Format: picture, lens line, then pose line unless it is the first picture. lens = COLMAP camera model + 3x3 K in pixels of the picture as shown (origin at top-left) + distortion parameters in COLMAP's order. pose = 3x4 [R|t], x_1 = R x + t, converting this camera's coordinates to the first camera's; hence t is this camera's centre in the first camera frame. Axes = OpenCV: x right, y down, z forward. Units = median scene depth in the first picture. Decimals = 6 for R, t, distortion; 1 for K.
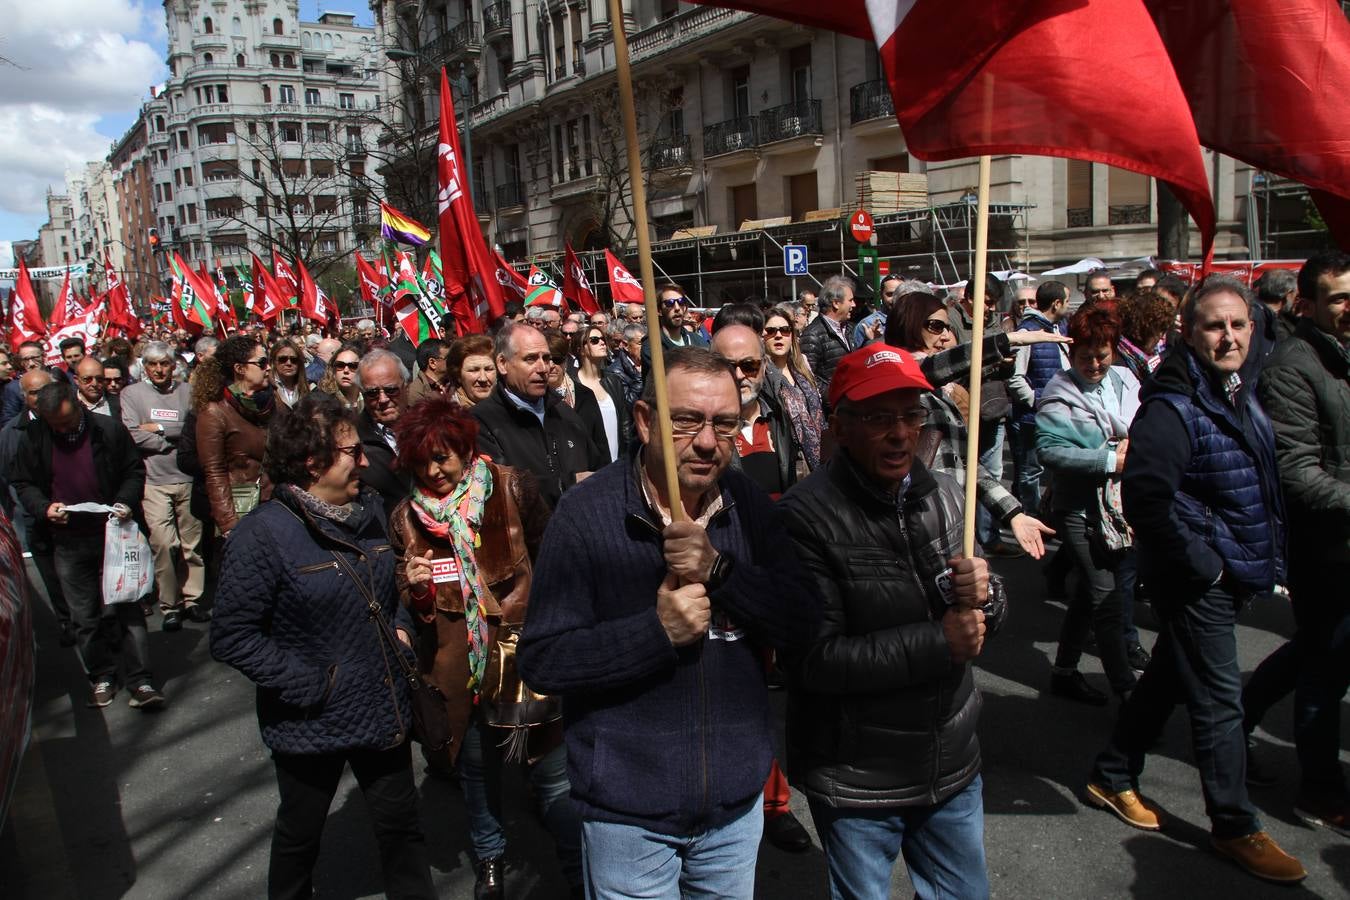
lens RADIAL K [[1048.0, 0, 674.1], [0, 1048.0, 457.9], [0, 0, 1]] dist [-0.053129, 0.011174]
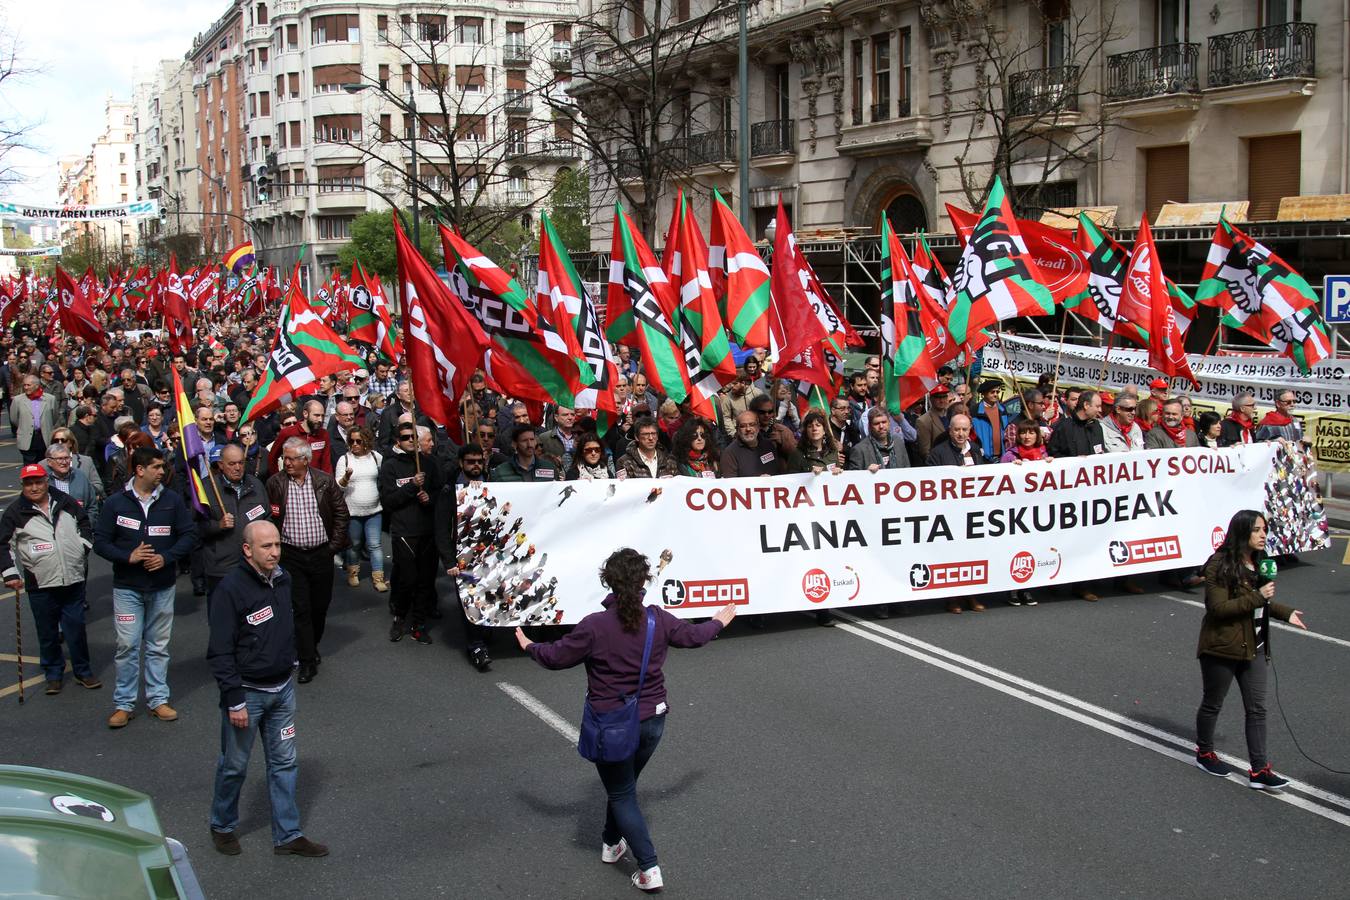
lens RADIAL K [[1455.9, 0, 676.4], [0, 1455.9, 420.2], [0, 0, 1]] dist [-0.102170, 0.012242]
pose [[0.987072, 0.055905, -0.150209, -0.053409], [-0.061367, 0.997603, -0.031972, -0.027704], [0.148061, 0.040776, 0.988137, 0.053711]]
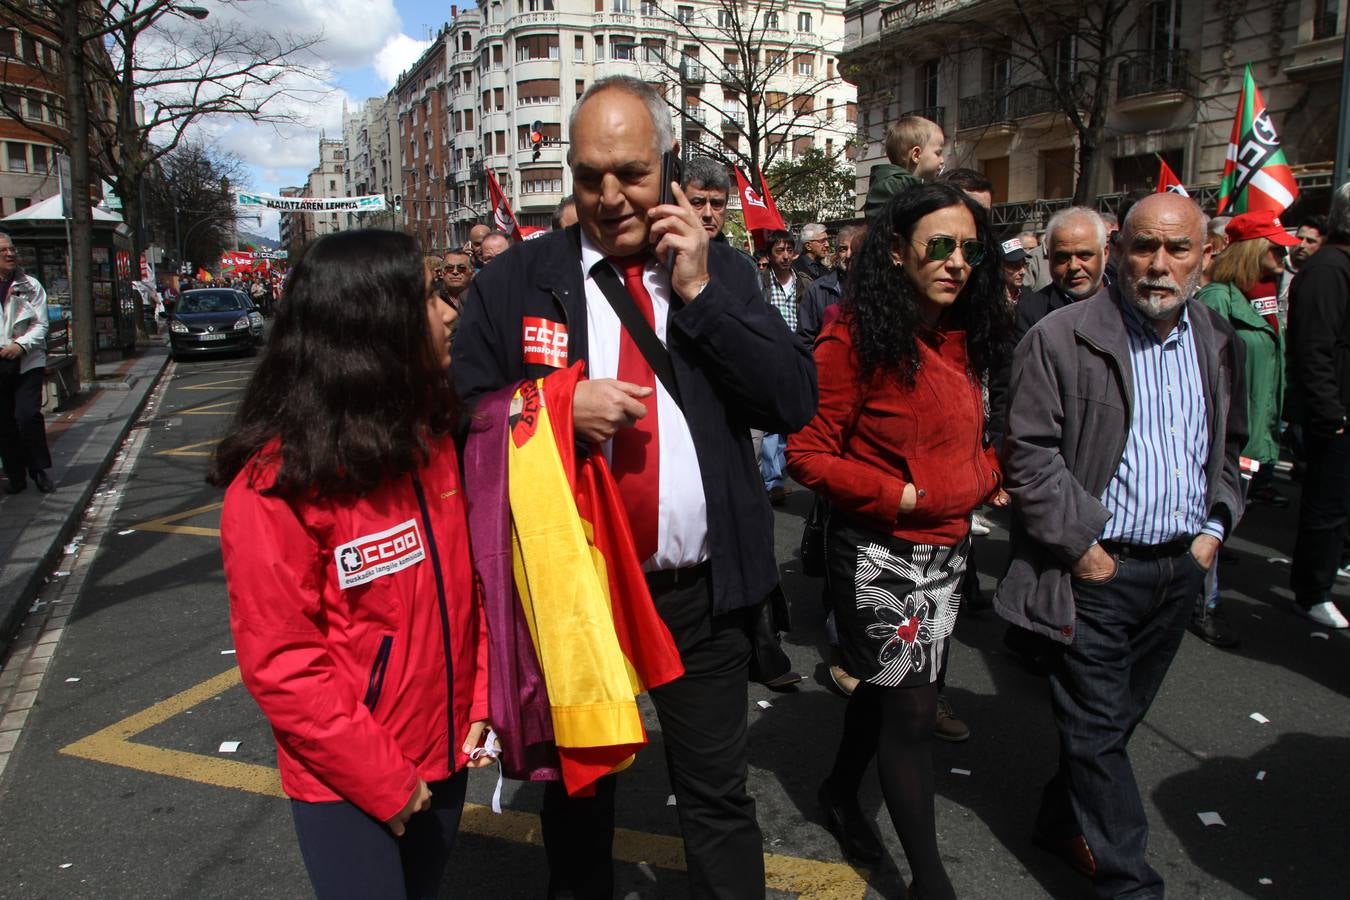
lens RADIAL K [[1048.0, 0, 674.1], [0, 1048.0, 457.9], [0, 0, 1]] dist [-0.053129, 0.011174]
pose [[0.978336, 0.083487, -0.189443, -0.237487], [-0.078924, 0.996382, 0.031518, -0.025379], [0.191389, -0.015884, 0.981386, 0.299874]]
